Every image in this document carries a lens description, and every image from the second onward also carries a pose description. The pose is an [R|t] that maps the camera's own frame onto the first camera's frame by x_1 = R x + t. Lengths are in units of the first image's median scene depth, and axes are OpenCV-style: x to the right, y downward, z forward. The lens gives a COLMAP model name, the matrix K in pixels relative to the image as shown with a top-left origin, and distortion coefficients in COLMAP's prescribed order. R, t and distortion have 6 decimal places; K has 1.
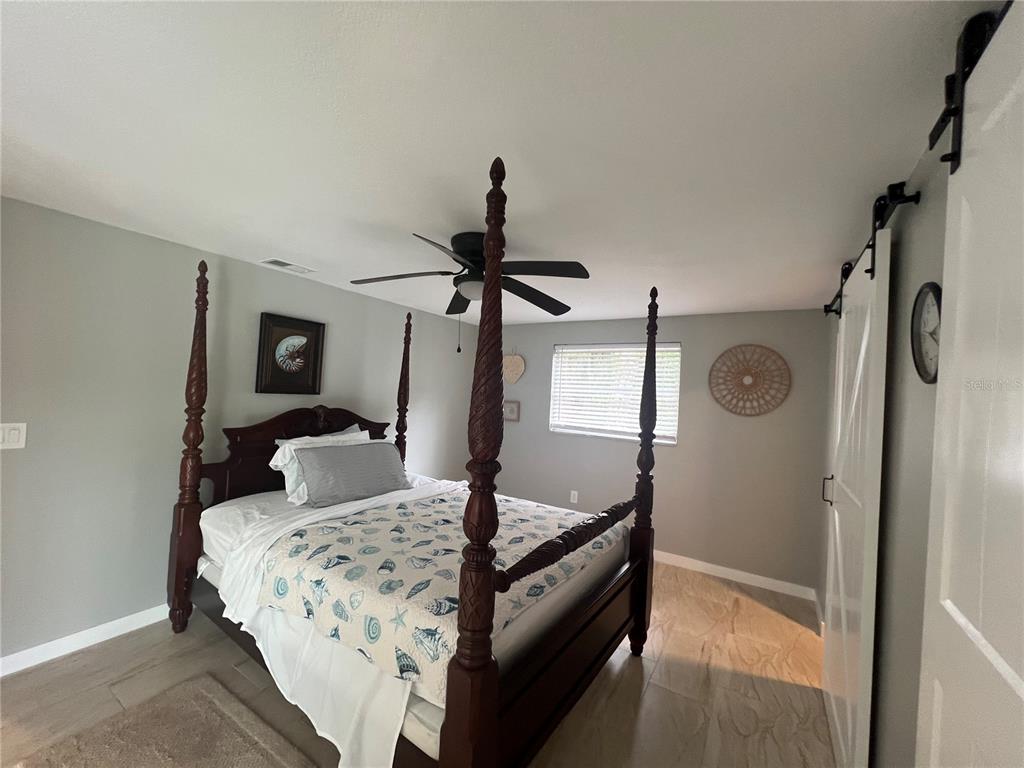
lens RADIAL K [[413.1, 0, 509.9], [0, 413.1, 385.6], [0, 0, 1]] dist [0.005296, -0.000266]
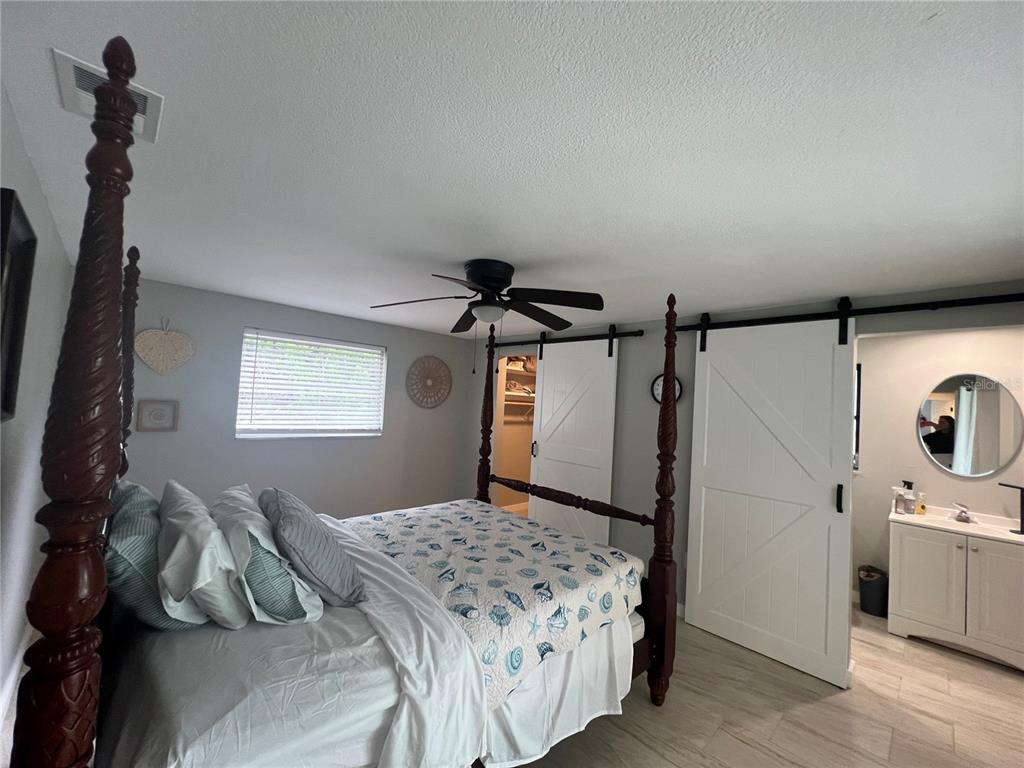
lens RADIAL K [[413.1, 0, 511.8], [0, 413.1, 386.7], [0, 0, 1]] dist [0.005296, -0.000266]
pose [[0.220295, -0.005840, 0.975416, -0.933495], [-0.060449, 0.997978, 0.019628, -0.056704], [-0.973558, -0.063287, 0.219496, 0.583137]]
